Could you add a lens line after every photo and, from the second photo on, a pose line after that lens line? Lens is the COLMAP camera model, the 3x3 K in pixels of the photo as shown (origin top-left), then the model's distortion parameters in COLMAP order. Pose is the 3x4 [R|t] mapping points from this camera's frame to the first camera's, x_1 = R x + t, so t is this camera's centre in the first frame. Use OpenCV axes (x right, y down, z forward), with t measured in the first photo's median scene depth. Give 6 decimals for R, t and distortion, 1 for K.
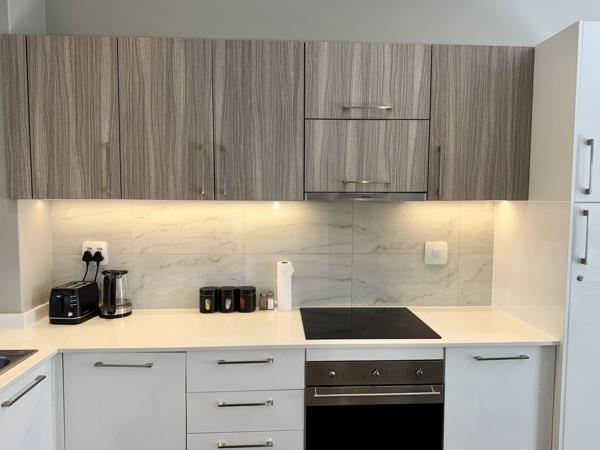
lens RADIAL K [[424.0, 0, 297.6], [0, 424.0, 227.5], [0, 0, 1]] dist [0.109825, -0.145546]
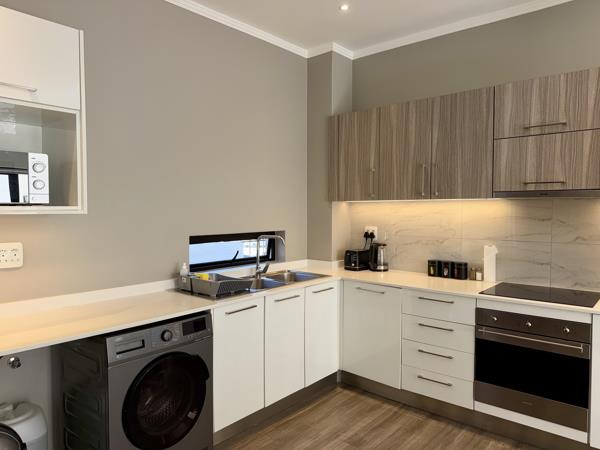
lens RADIAL K [[424.0, 0, 297.6], [0, 424.0, 227.5], [0, 0, 1]] dist [0.109825, -0.145546]
pose [[0.719099, 0.025600, -0.694436, 0.538279], [-0.046592, 0.998849, -0.011425, 0.077862], [0.693344, 0.040571, 0.719464, -0.444280]]
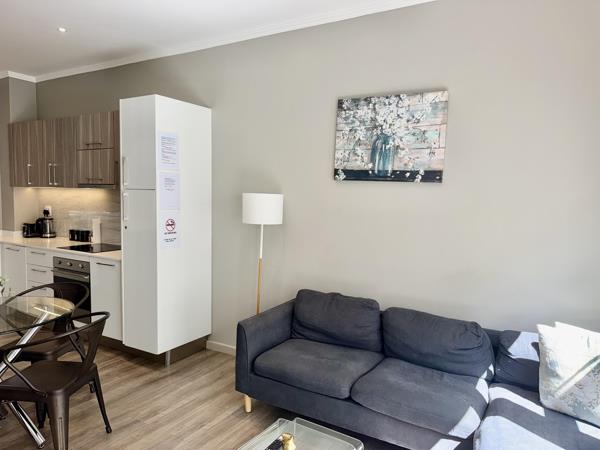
lens RADIAL K [[424.0, 0, 297.6], [0, 424.0, 227.5], [0, 0, 1]] dist [0.109825, -0.145546]
pose [[0.827136, 0.056653, -0.559139, 2.179955], [-0.058199, 0.998192, 0.015044, 0.039423], [0.558980, 0.020098, 0.828938, -0.186074]]
